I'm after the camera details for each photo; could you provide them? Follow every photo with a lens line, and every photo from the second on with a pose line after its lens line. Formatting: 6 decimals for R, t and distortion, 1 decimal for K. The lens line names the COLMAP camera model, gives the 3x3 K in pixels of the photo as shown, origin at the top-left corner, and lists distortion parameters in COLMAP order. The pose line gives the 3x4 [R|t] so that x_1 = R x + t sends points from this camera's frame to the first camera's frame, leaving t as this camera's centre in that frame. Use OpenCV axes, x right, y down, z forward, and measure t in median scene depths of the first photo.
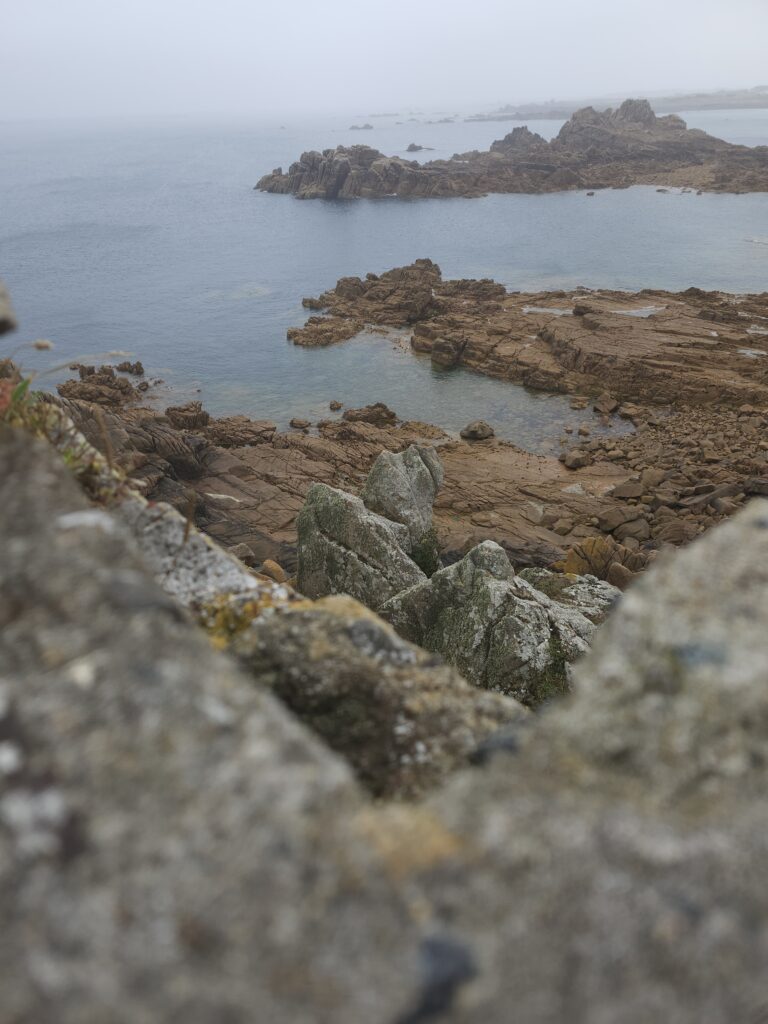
lens RADIAL K [[673.4, 0, 377.1], [0, 673.4, 513.1], [0, 0, 1]] dist [0.078477, -0.084226]
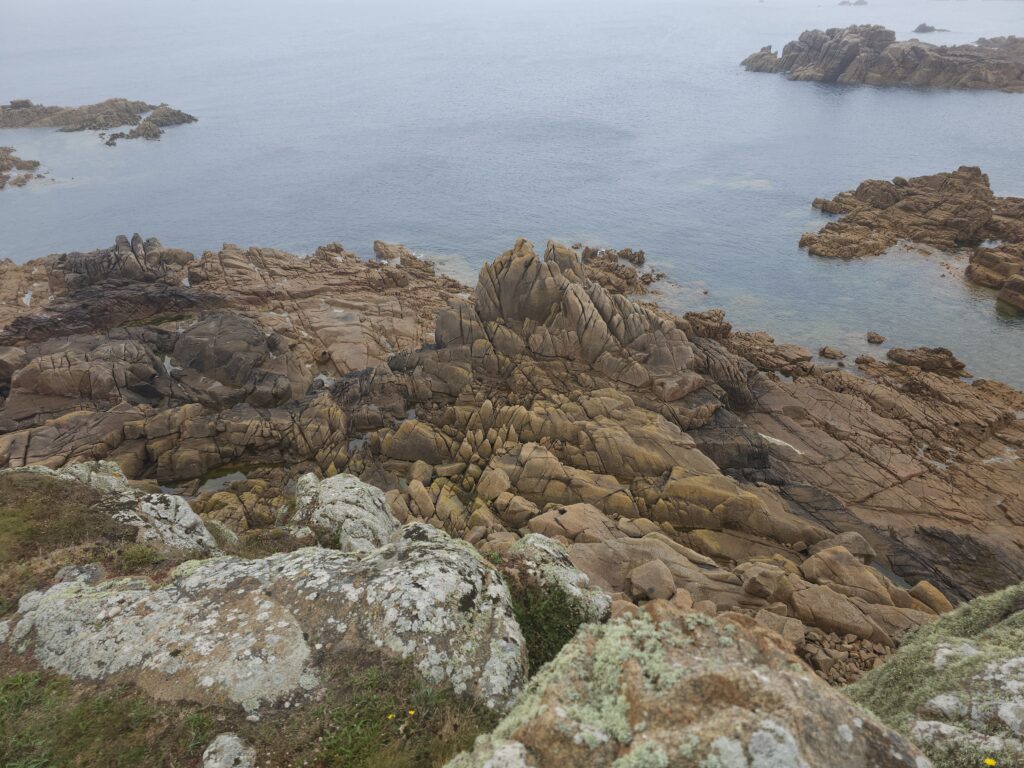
lens RADIAL K [[690.1, 0, 517.3], [0, 690.1, 369.2], [0, 0, 1]] dist [0.088499, -0.072509]
pose [[0.919555, 0.207449, -0.333743, -0.269936], [-0.216685, 0.976193, 0.009759, -0.053792], [0.327822, 0.063343, 0.942614, 0.049634]]
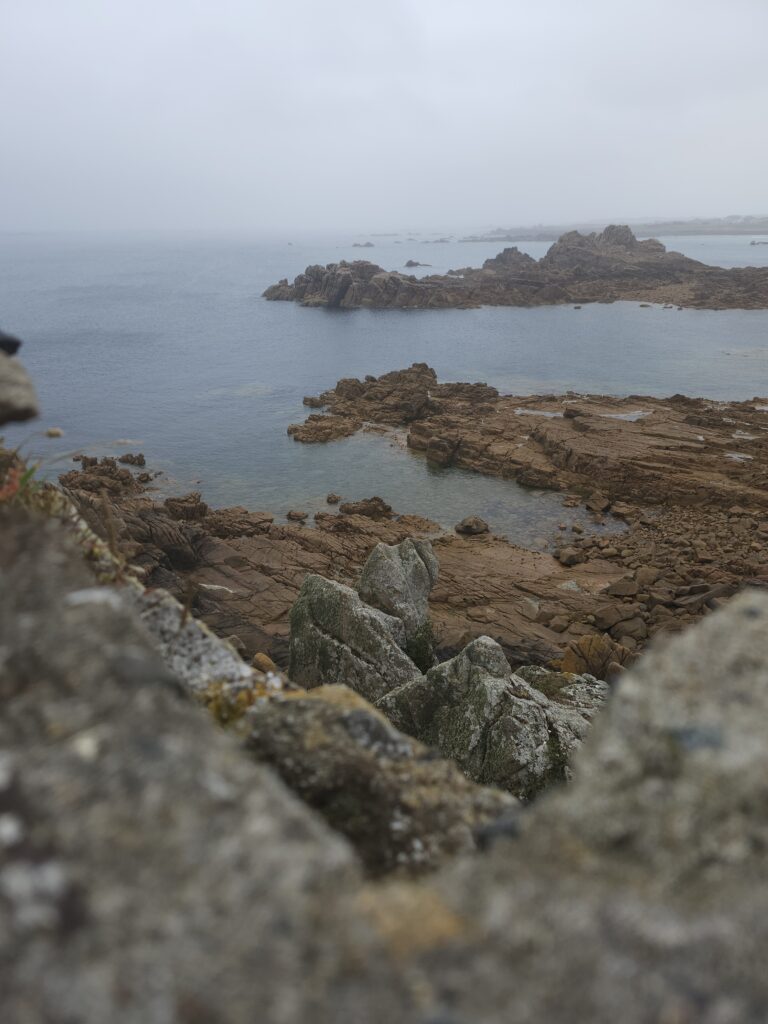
lens RADIAL K [[673.4, 0, 377.1], [0, 673.4, 513.1], [0, 0, 1]] dist [0.078477, -0.084226]
pose [[0.999827, 0.017548, 0.006193, -0.000732], [-0.016526, 0.990290, -0.138034, 0.001276], [-0.008556, 0.137907, 0.990408, -0.002432]]
